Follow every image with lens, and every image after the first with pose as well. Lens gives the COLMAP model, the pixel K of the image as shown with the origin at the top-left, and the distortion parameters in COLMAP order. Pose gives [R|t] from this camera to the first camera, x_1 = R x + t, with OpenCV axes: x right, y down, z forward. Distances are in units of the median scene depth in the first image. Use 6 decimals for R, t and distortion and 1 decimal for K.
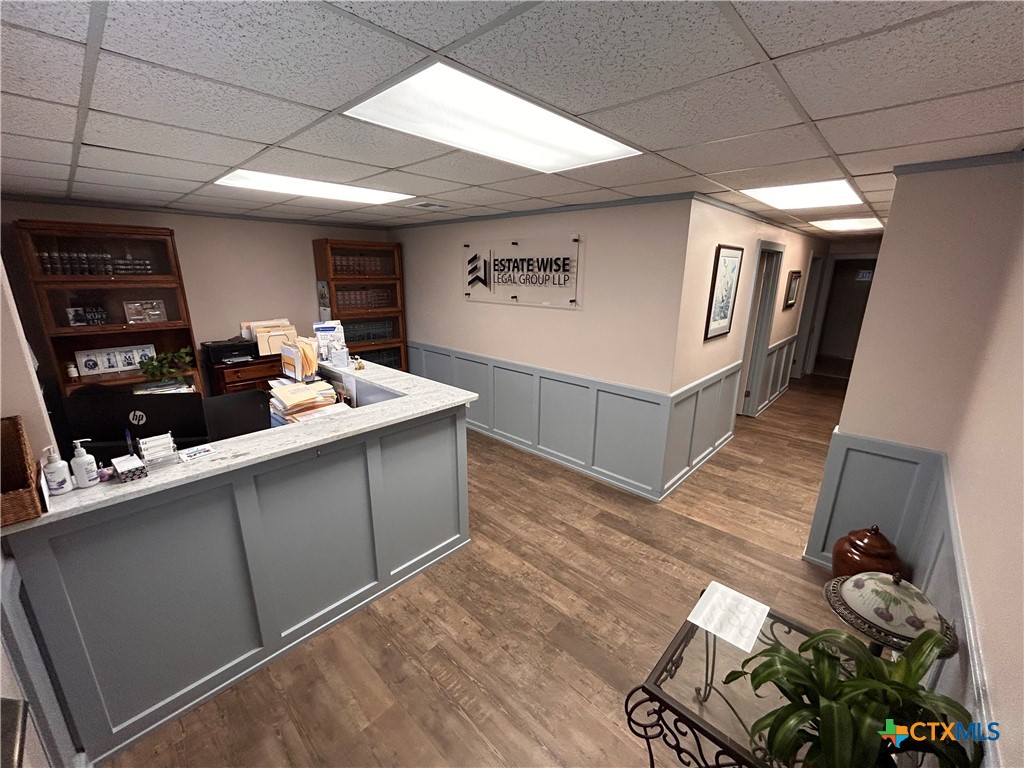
lens RADIAL K [[414.8, 0, 512.0], [0, 414.8, 384.0], [0, 0, 1]] dist [-0.002948, 0.000509]
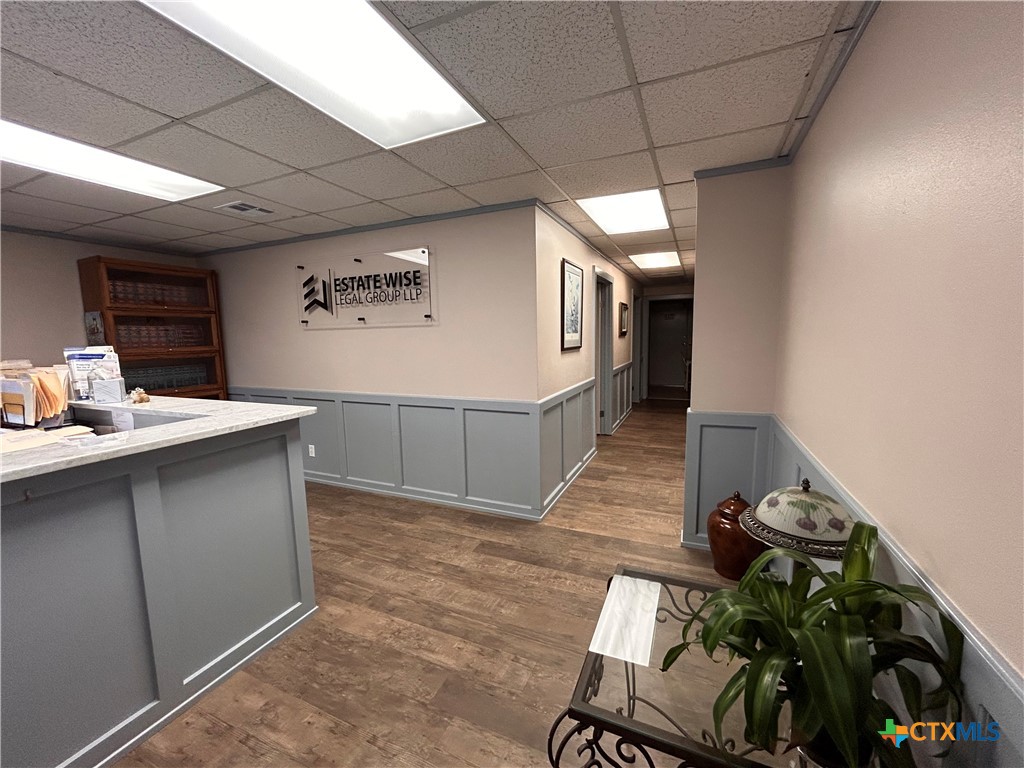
lens RADIAL K [[414.8, 0, 512.0], [0, 414.8, 384.0], [0, 0, 1]] dist [-0.002948, 0.000509]
pose [[0.942440, -0.066121, 0.327773, 0.010407], [0.114990, 0.984555, -0.132017, 0.095597], [-0.313982, 0.162109, 0.935487, 0.100180]]
